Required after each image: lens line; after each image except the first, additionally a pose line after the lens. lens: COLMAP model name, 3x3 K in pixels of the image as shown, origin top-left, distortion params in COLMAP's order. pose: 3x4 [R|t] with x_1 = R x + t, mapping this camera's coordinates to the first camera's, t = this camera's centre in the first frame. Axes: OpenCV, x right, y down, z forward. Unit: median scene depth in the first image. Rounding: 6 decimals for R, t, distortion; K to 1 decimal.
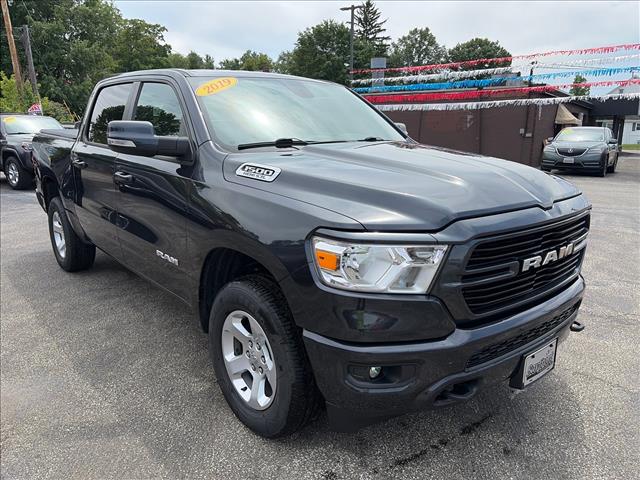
lens RADIAL K [[486.4, 0, 316.8], [0, 486.4, 236.7], [0, 0, 1]] dist [0.014452, -0.002140]
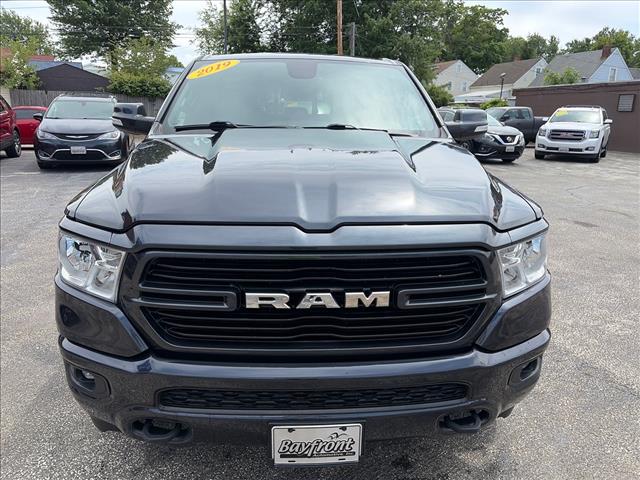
lens RADIAL K [[486.4, 0, 316.8], [0, 486.4, 236.7], [0, 0, 1]] dist [0.014452, -0.002140]
pose [[0.808516, 0.161359, -0.565920, 0.680567], [-0.147231, 0.986554, 0.070949, -0.077430], [0.569759, 0.025958, 0.821401, 0.340379]]
